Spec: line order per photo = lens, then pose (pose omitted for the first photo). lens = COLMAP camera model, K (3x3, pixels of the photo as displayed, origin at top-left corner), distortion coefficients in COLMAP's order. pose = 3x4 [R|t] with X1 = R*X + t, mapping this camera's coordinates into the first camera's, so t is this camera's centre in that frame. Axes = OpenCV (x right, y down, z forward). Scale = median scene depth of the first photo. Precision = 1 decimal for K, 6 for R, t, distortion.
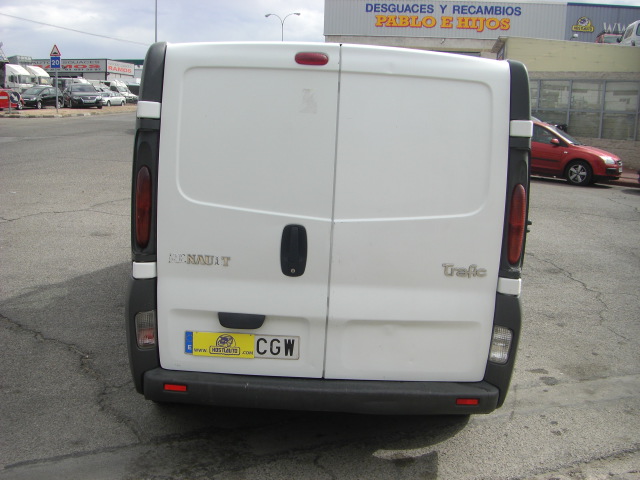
lens RADIAL K [[723.7, 0, 314.9], [0, 723.7, 247.2], [0, 0, 1]] dist [-0.156482, 0.000000]
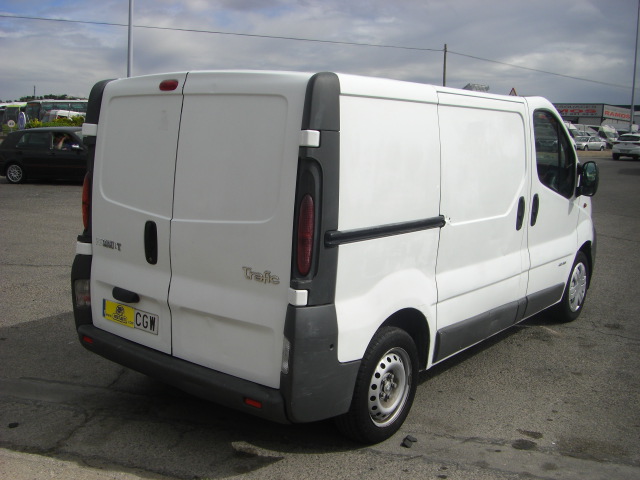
lens RADIAL K [[723.7, 0, 292.8], [0, 723.7, 251.2], [0, 0, 1]] dist [-0.156482, 0.000000]
pose [[0.758486, 0.087560, -0.645781, 0.899012], [-0.123757, 0.992254, -0.010818, 0.002848], [0.639831, 0.088126, 0.763446, 0.220911]]
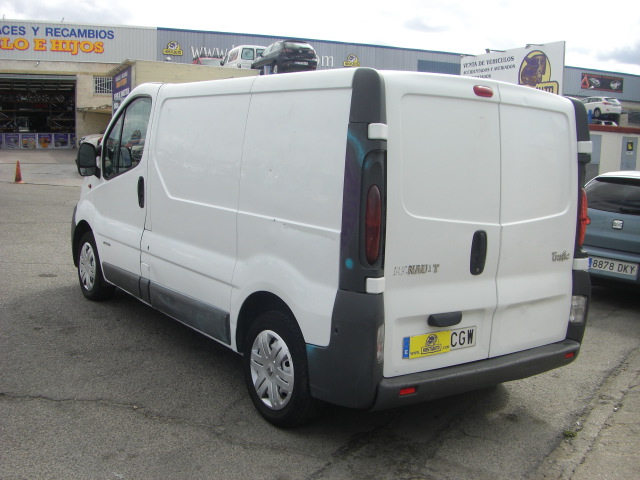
lens RADIAL K [[723.7, 0, 303.7], [0, 723.7, 251.7], [0, 0, 1]] dist [-0.156482, 0.000000]
pose [[0.827303, -0.094767, 0.553705, -0.878727], [0.108151, 0.994098, 0.008548, -0.036275], [-0.551246, 0.052812, 0.832669, 0.175779]]
